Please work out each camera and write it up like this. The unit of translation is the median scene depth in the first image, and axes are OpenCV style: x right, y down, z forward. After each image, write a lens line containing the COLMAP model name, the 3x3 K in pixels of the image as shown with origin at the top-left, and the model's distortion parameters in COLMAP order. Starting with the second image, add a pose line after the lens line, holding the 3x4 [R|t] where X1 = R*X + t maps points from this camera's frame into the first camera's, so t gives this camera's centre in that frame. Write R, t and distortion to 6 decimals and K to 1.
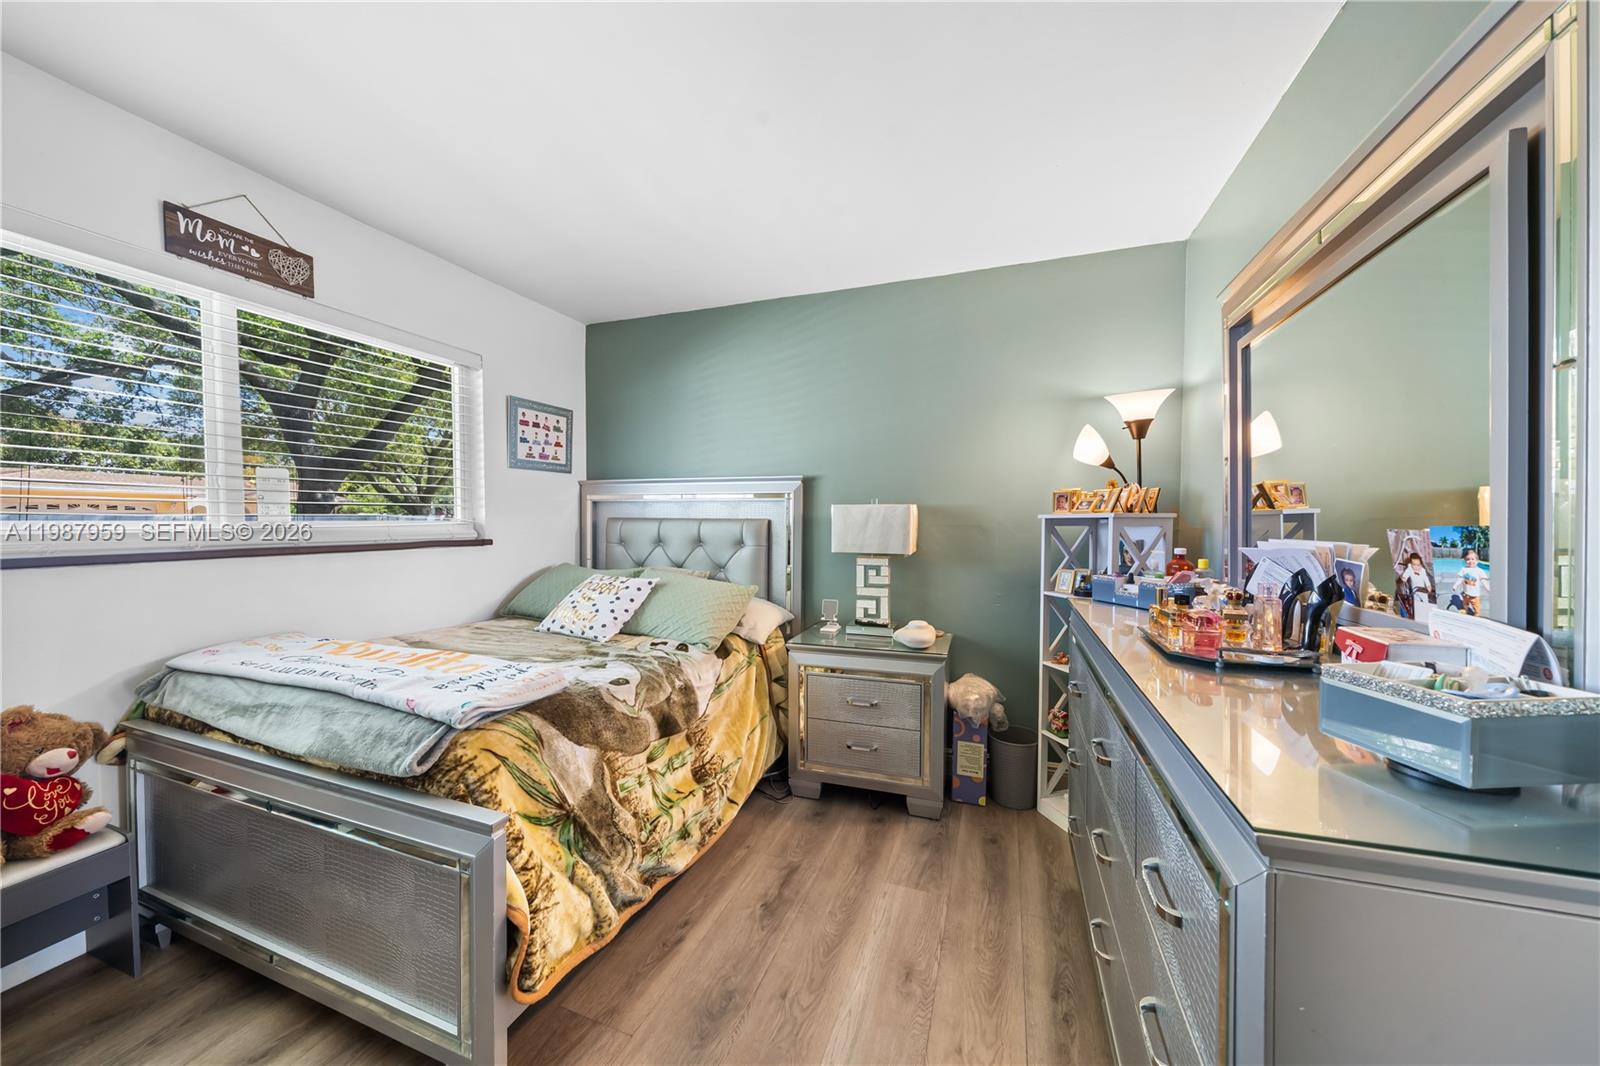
lens RADIAL K [[556.0, 0, 798.5], [0, 556.0, 514.6], [0, 0, 1]] dist [-0.009104, -0.000088]
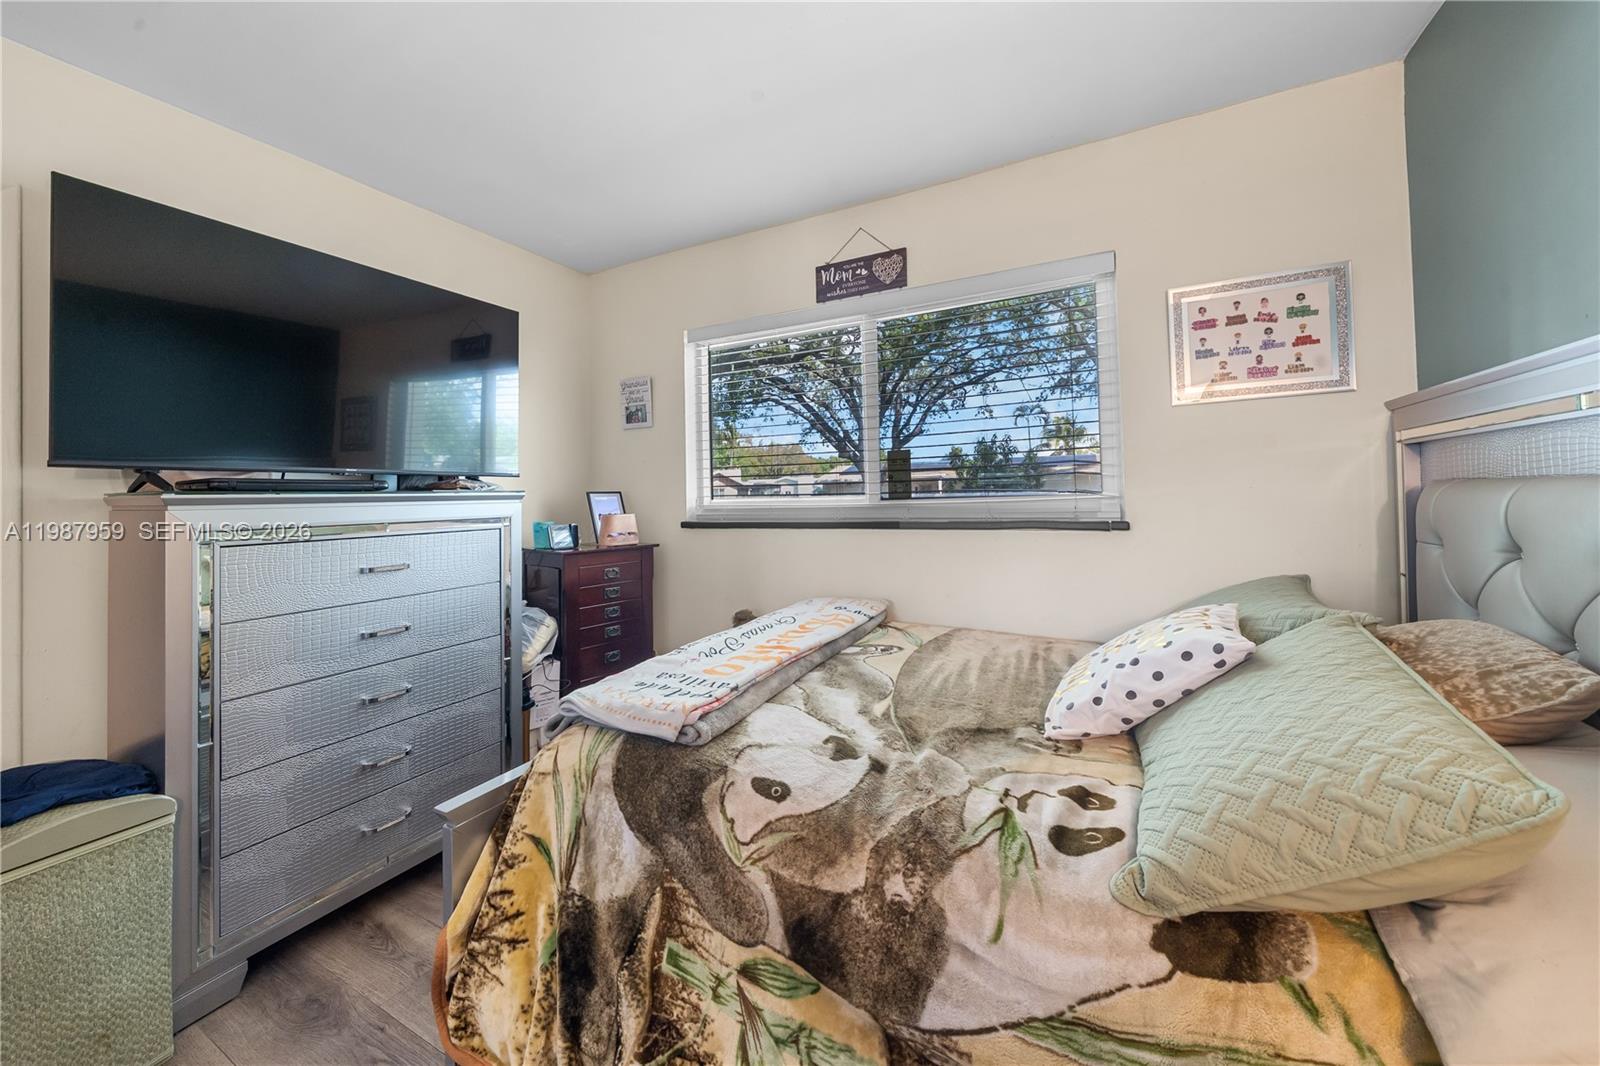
lens RADIAL K [[562.8, 0, 803.8], [0, 562.8, 486.1], [0, 0, 1]] dist [-0.000790, -0.000037]
pose [[-0.112424, -0.023829, -0.993375, 0.213437], [0.028671, 0.999218, -0.027214, 0.013846], [0.993247, -0.031540, -0.111653, 0.984030]]
